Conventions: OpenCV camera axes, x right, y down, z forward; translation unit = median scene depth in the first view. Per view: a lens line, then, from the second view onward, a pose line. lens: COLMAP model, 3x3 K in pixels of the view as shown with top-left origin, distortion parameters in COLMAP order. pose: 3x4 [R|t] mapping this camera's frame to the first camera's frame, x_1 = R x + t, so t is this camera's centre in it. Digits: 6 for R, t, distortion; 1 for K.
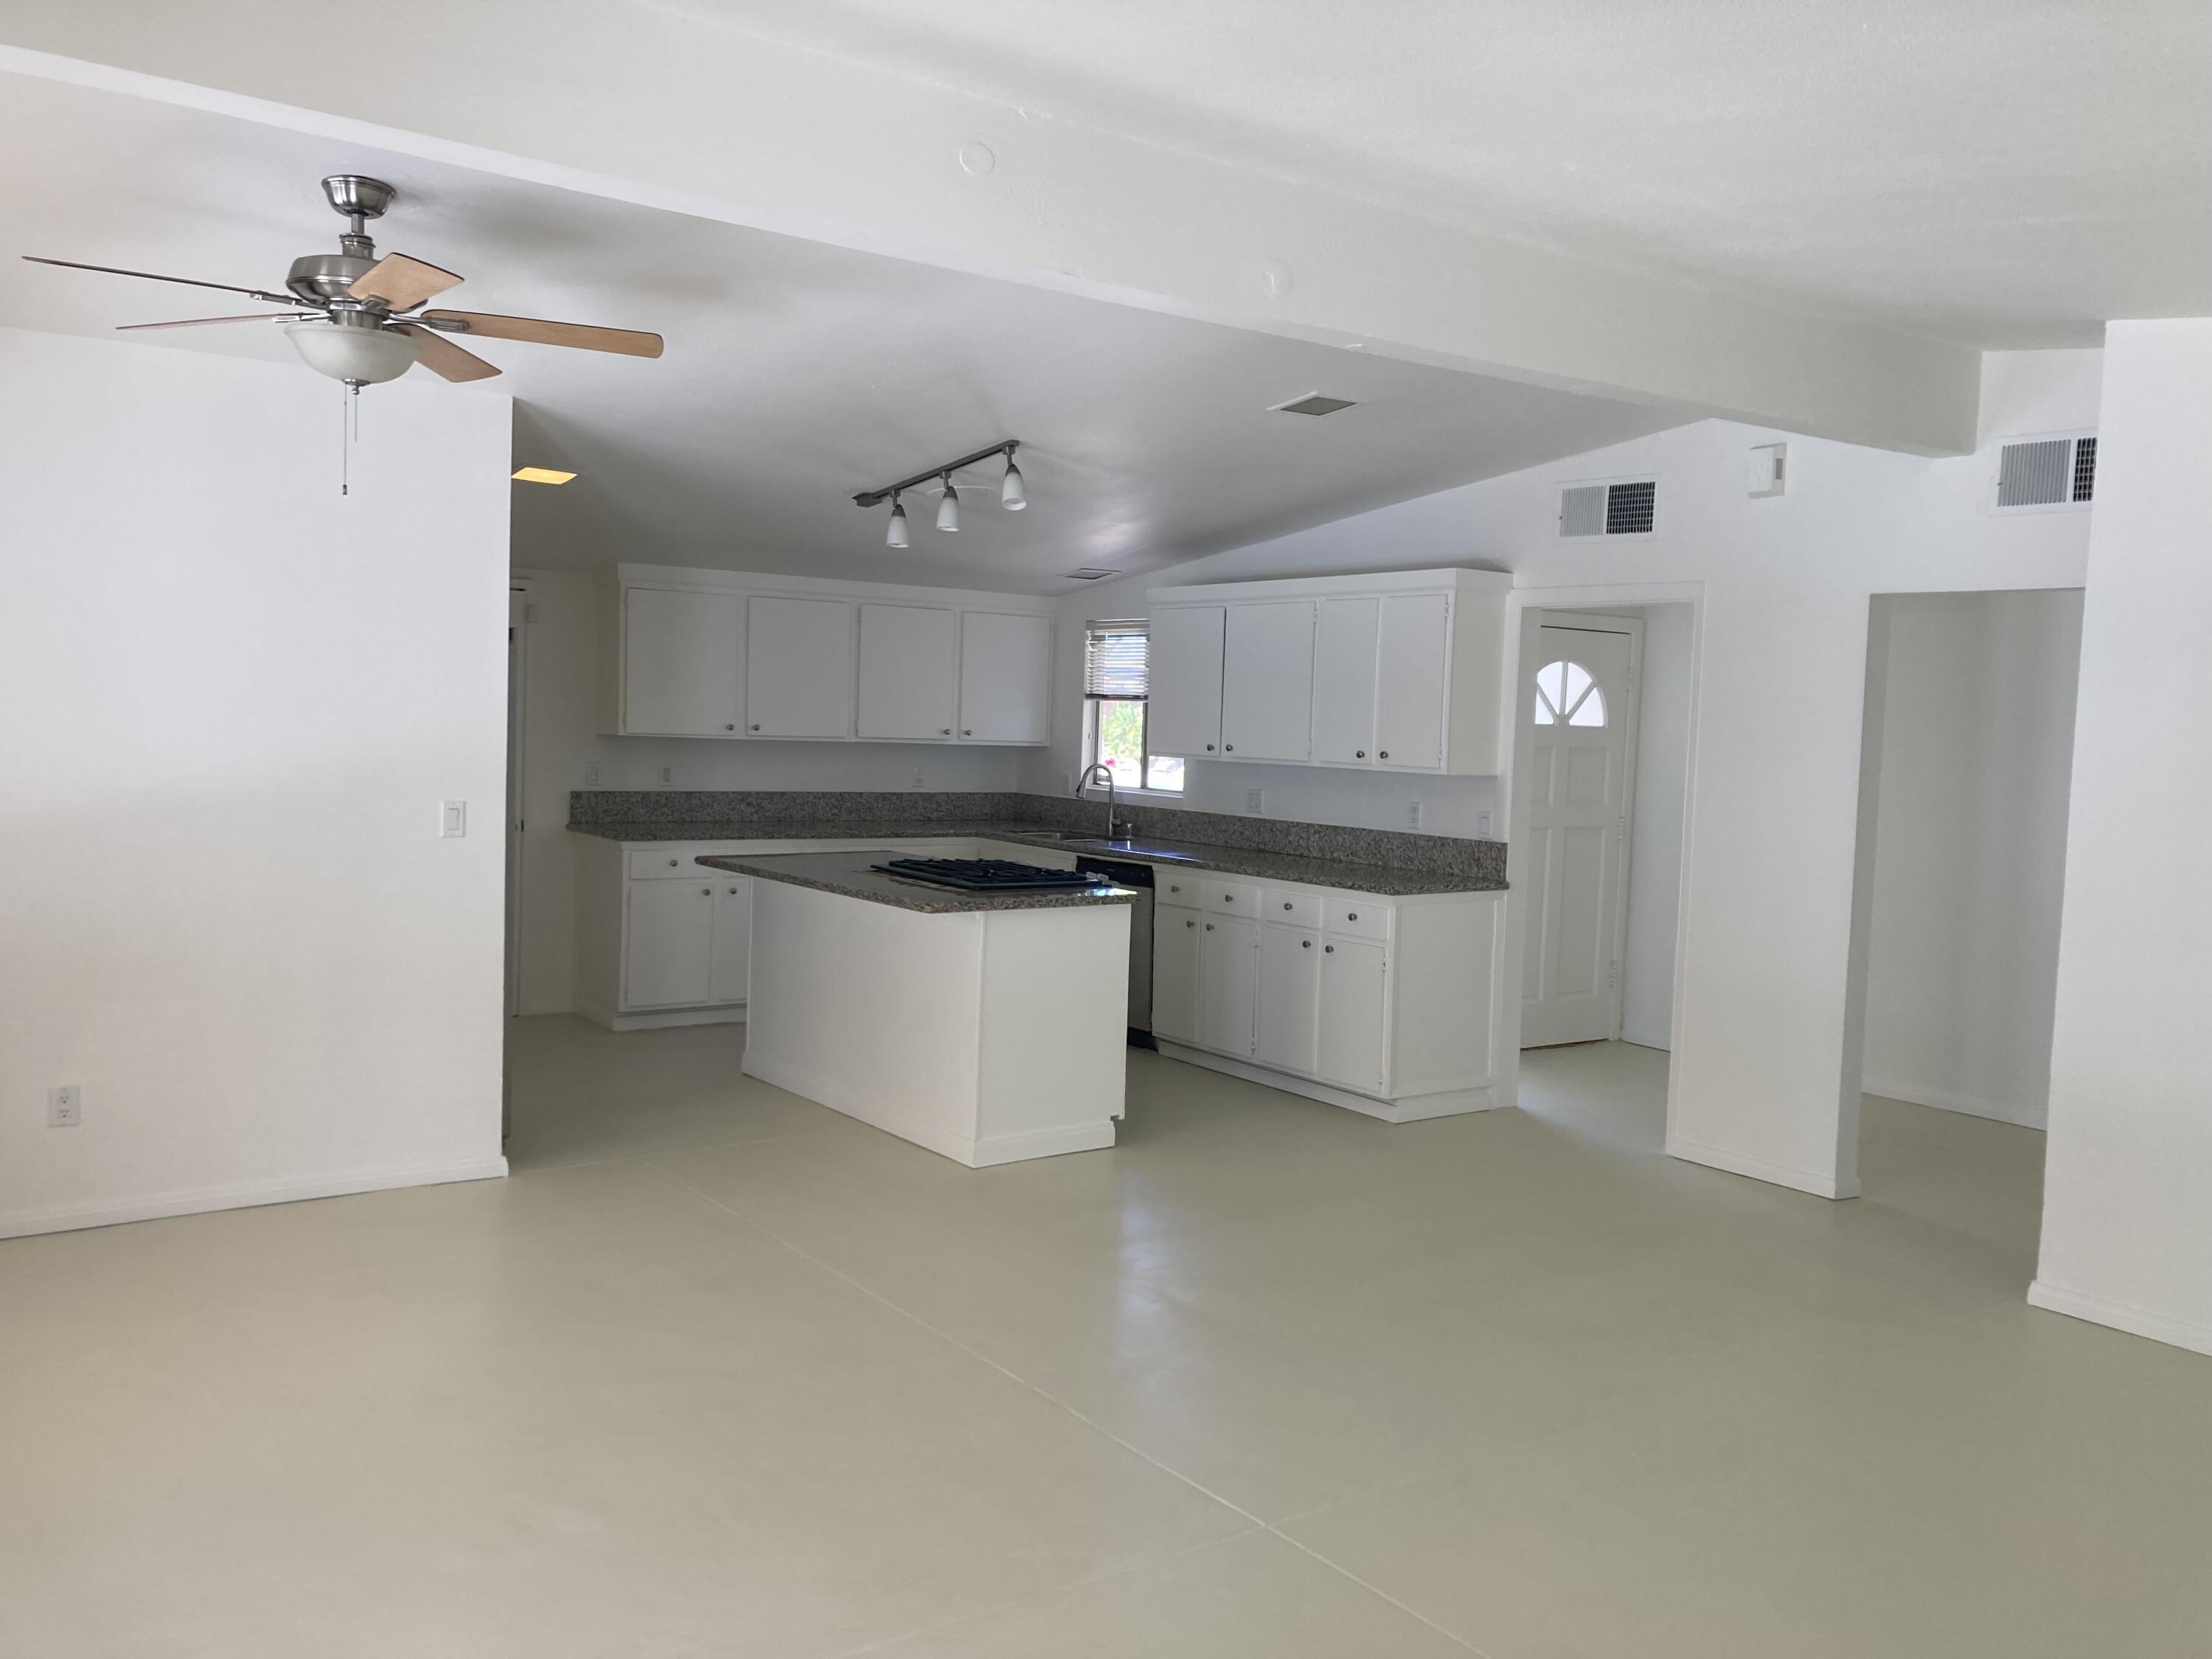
lens RADIAL K [[1804.0, 0, 1116.5], [0, 1804.0, 836.8], [0, 0, 1]] dist [0.029292, -0.030217]
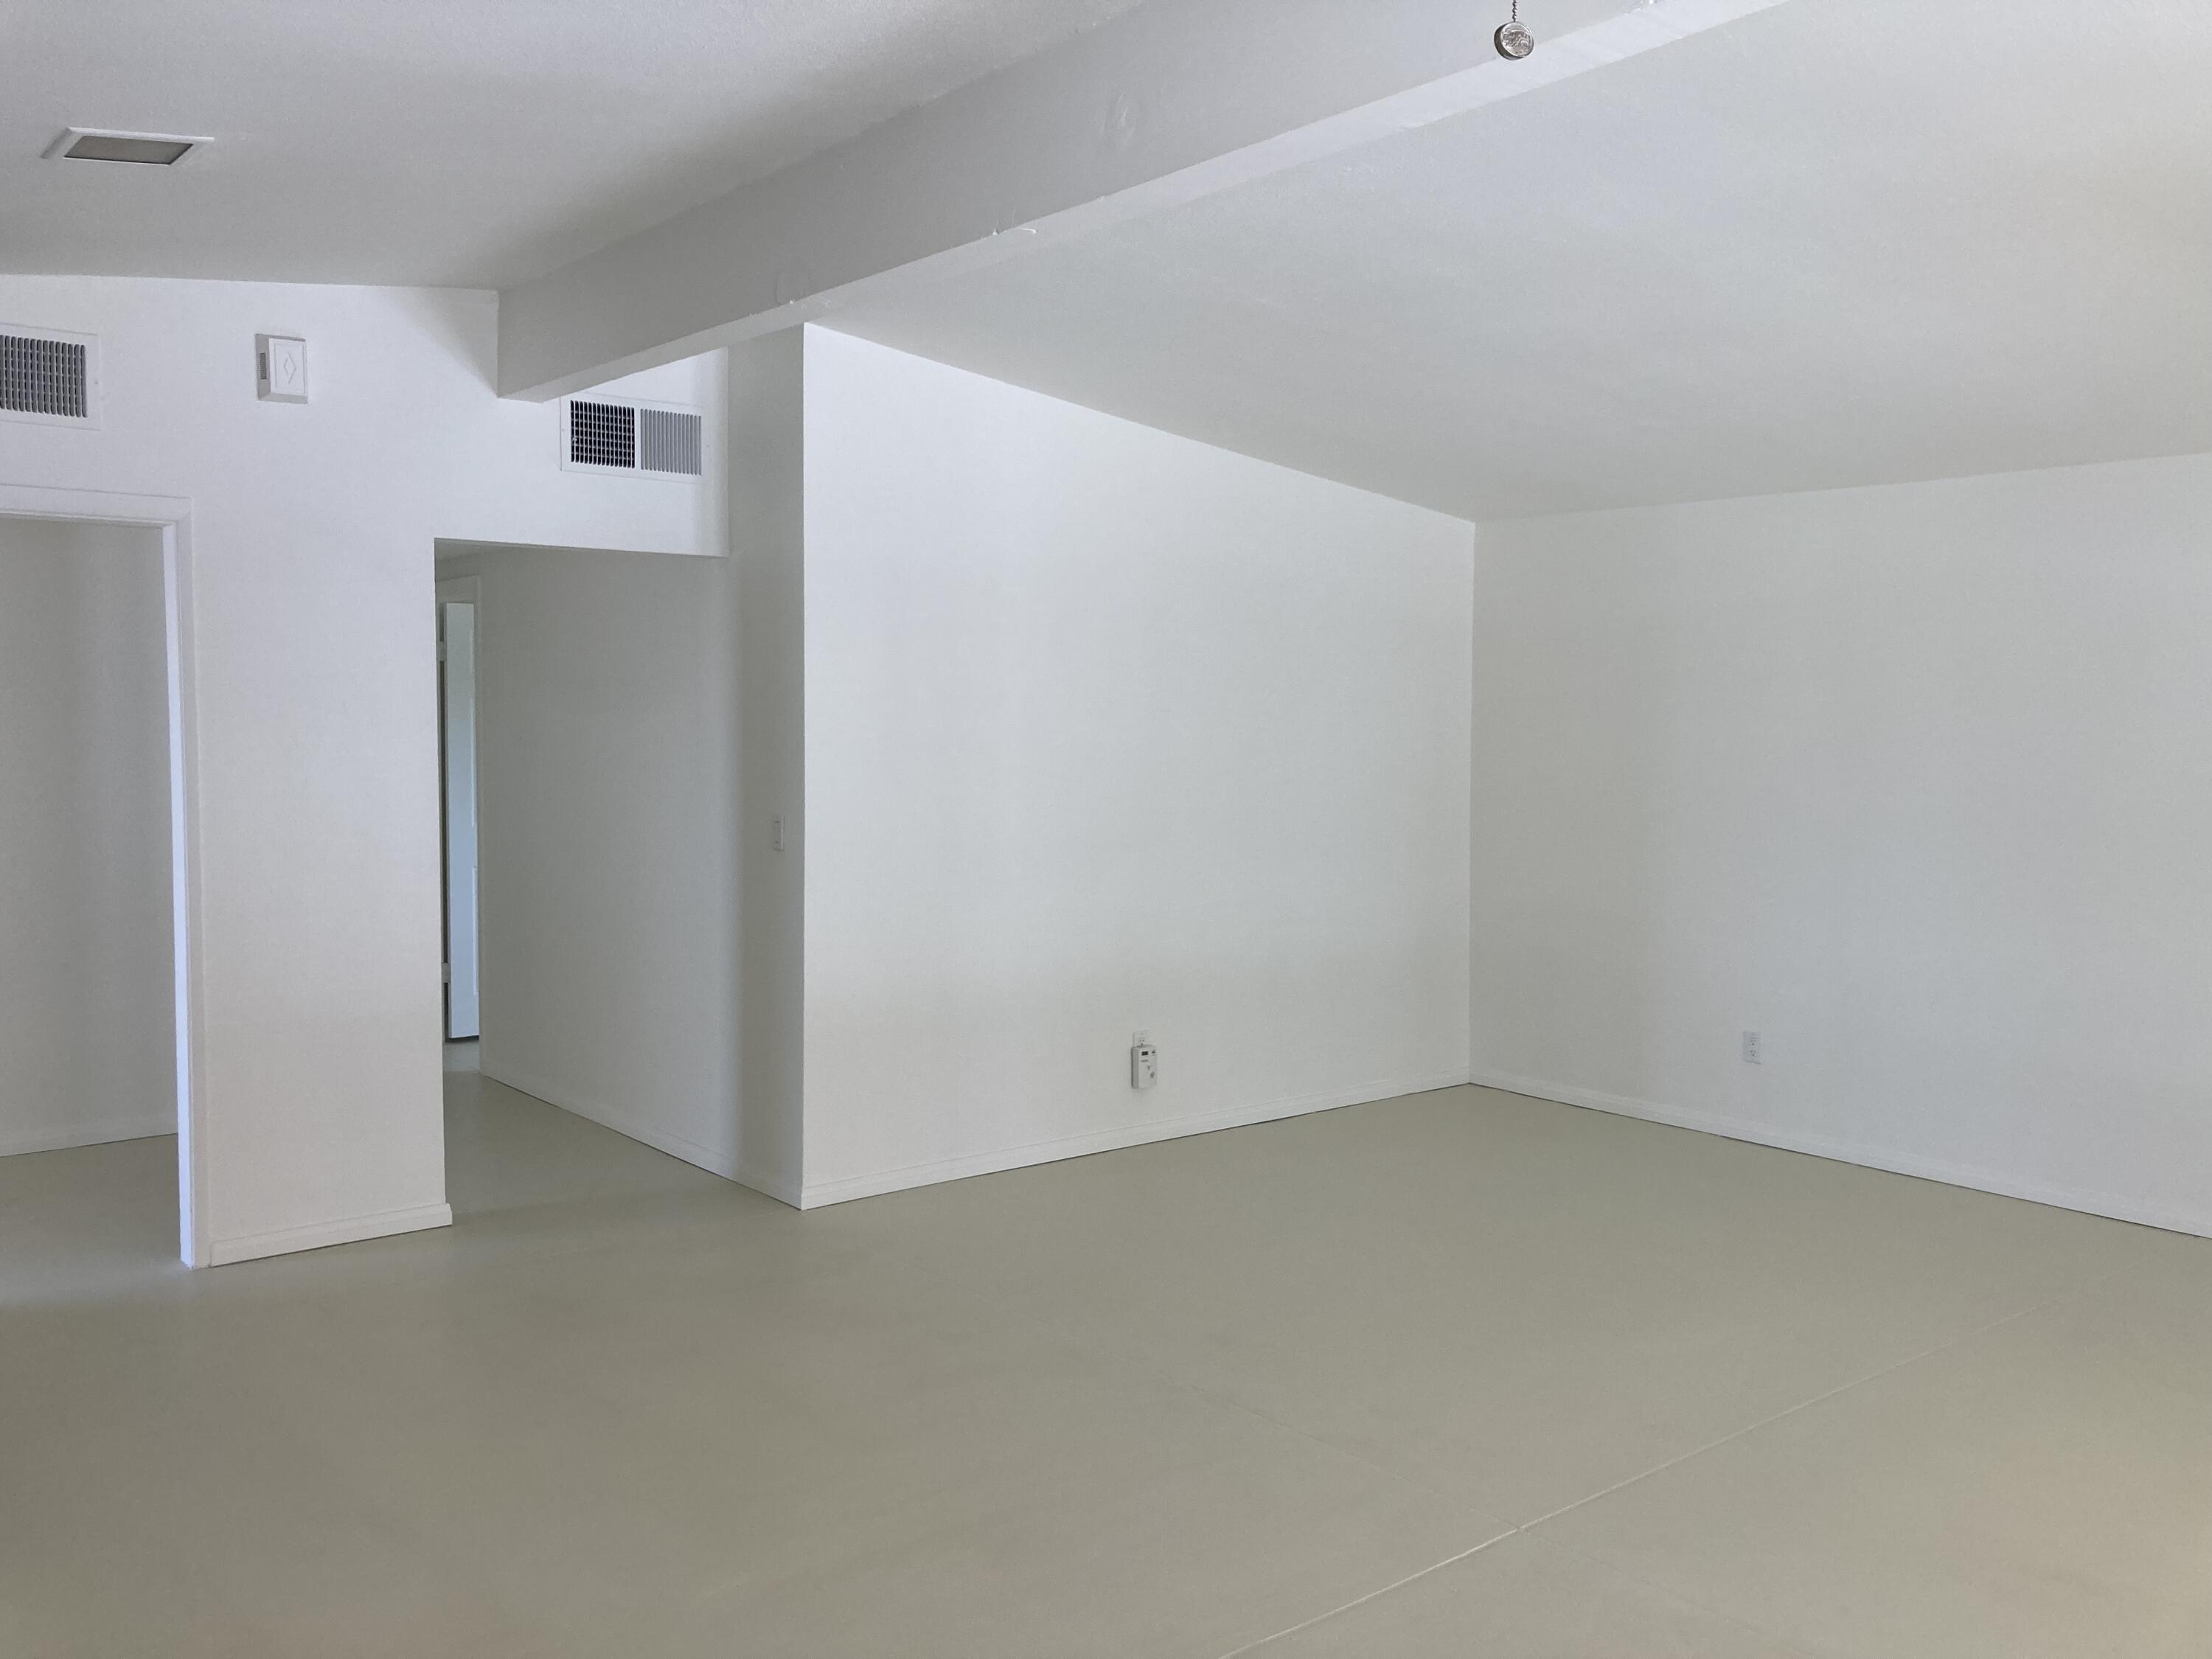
lens RADIAL K [[1804.0, 0, 1126.5], [0, 1804.0, 811.9], [0, 0, 1]] dist [0.029292, -0.030217]
pose [[-0.104486, -0.099184, 0.989568, -0.395246], [0.060271, 0.992554, 0.105847, -0.059498], [-0.992698, 0.070702, -0.097730, 0.600428]]
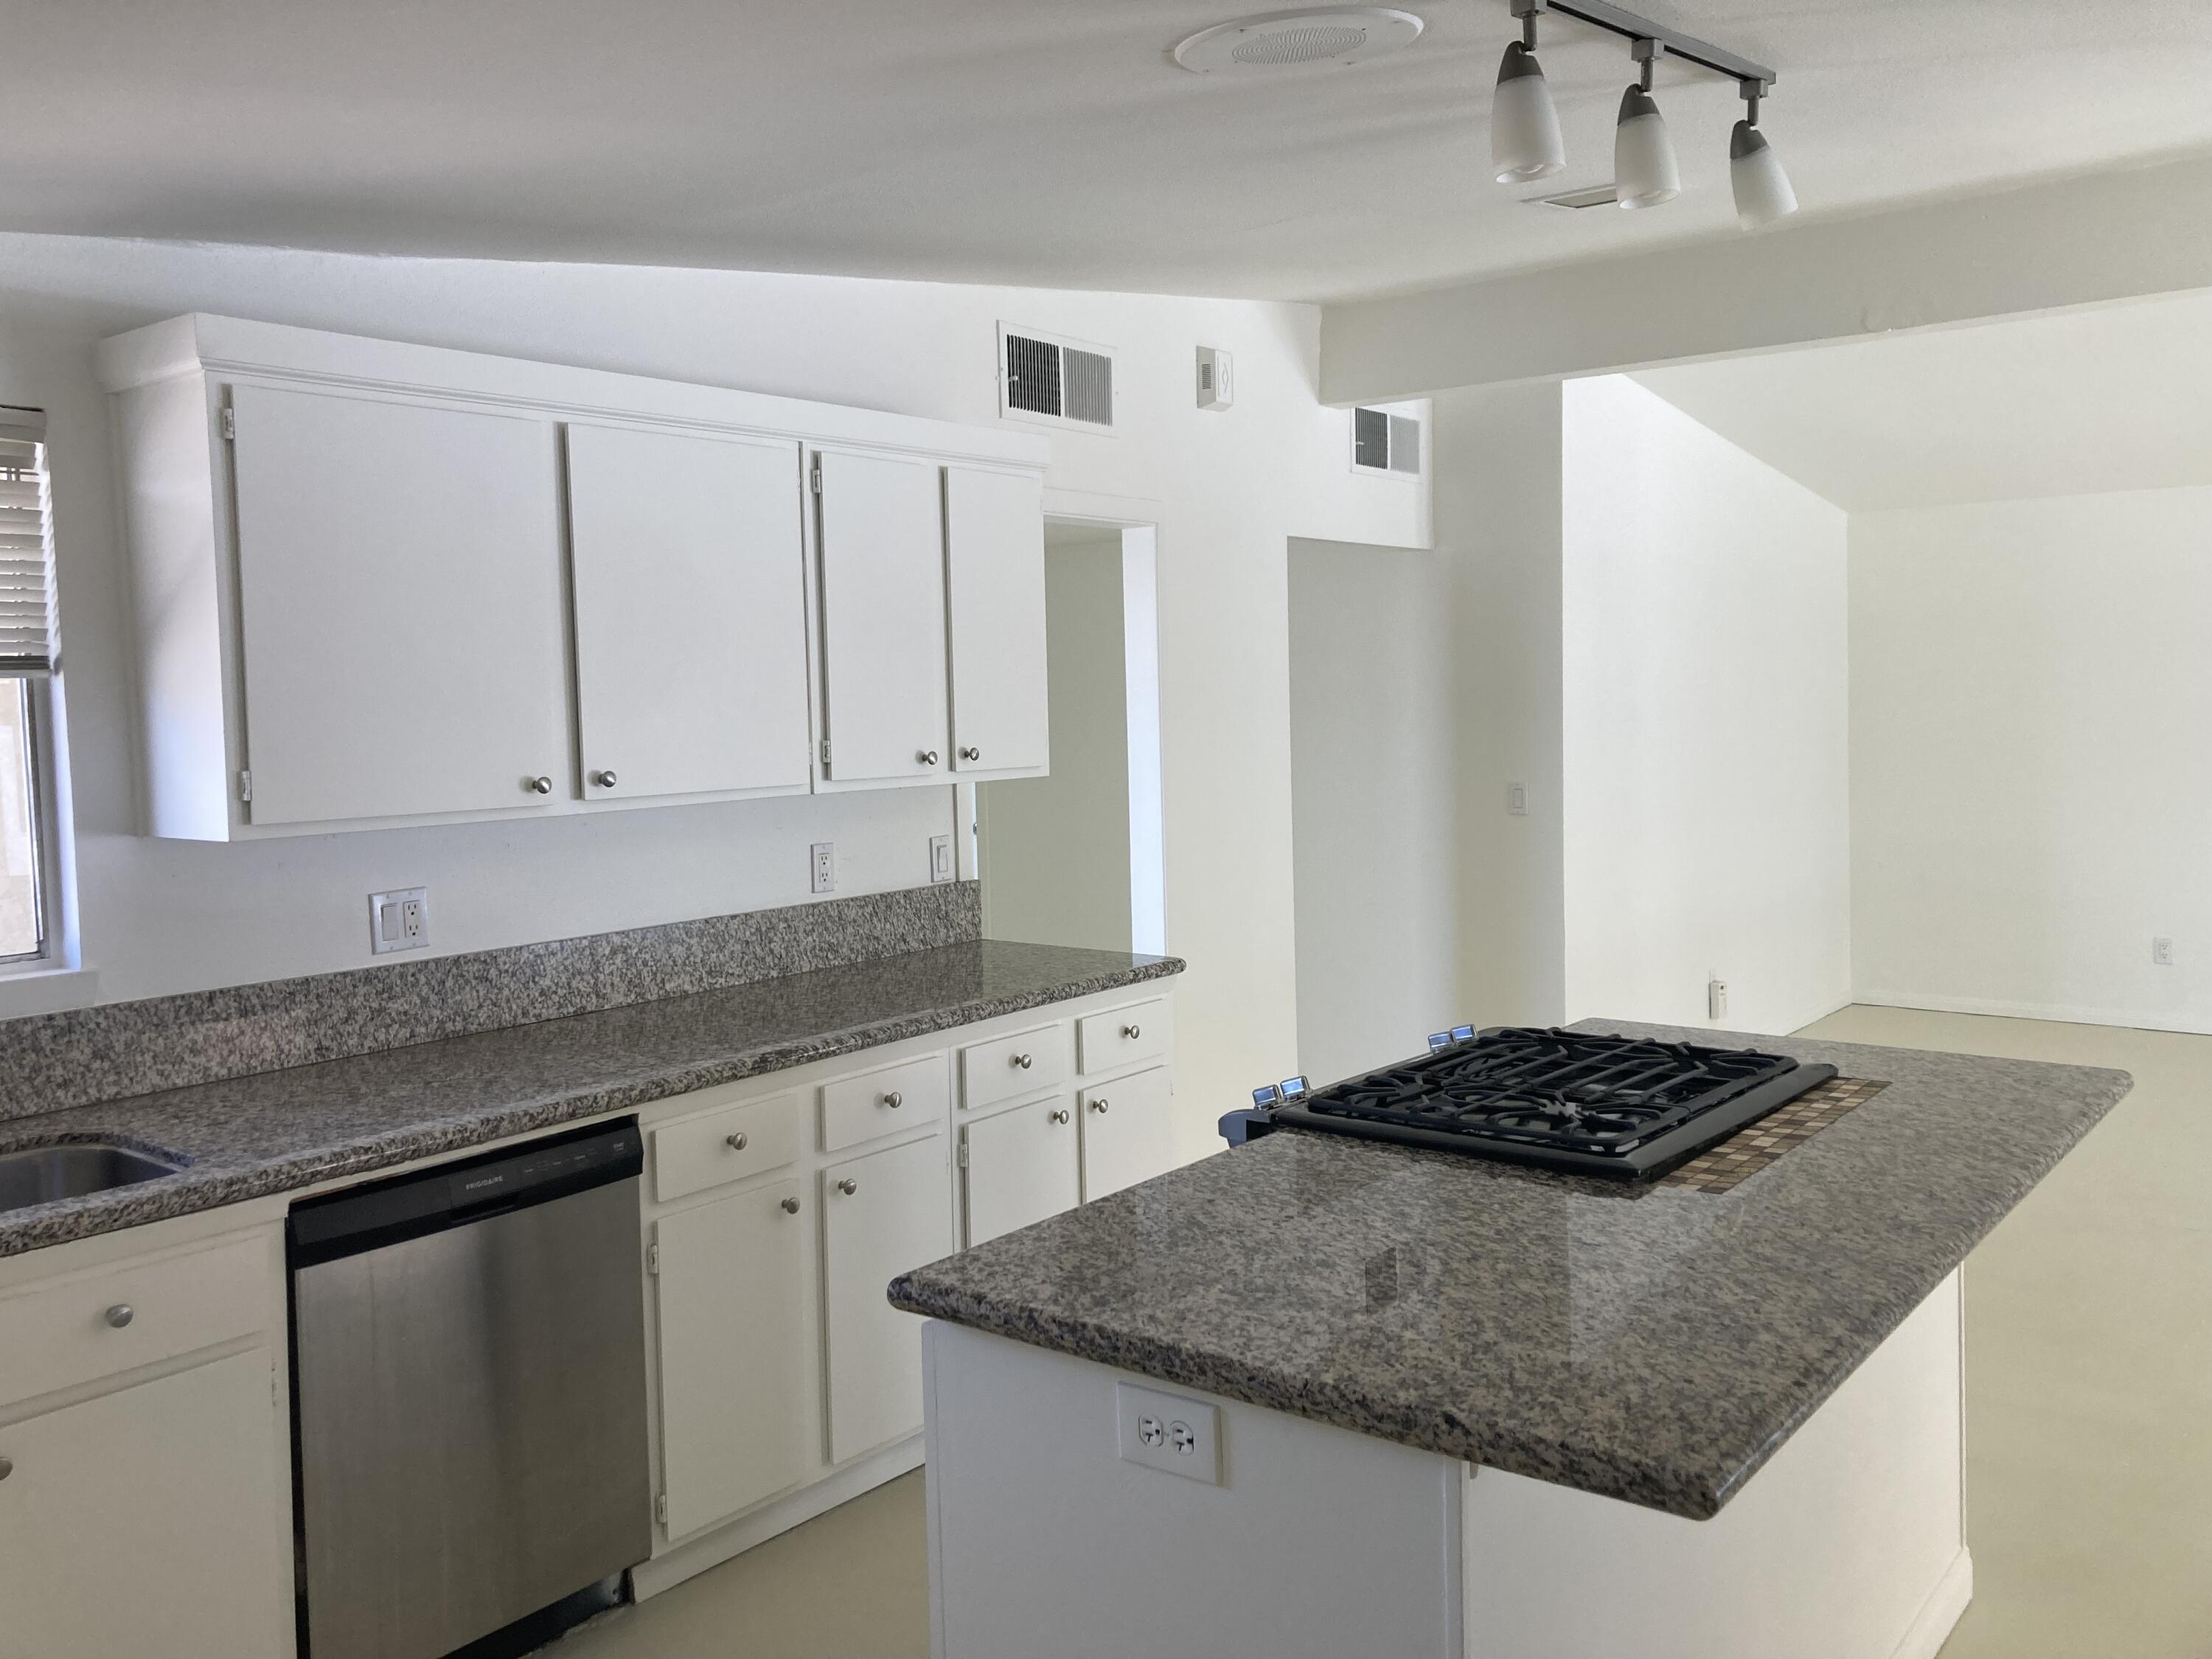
lens RADIAL K [[1804.0, 0, 1126.7], [0, 1804.0, 810.7], [0, 0, 1]] dist [0.029292, -0.030217]
pose [[-0.294087, -0.080234, 0.952405, -0.376528], [0.087601, 0.990013, 0.110452, -0.080955], [-0.951756, 0.115915, -0.284121, 1.076584]]
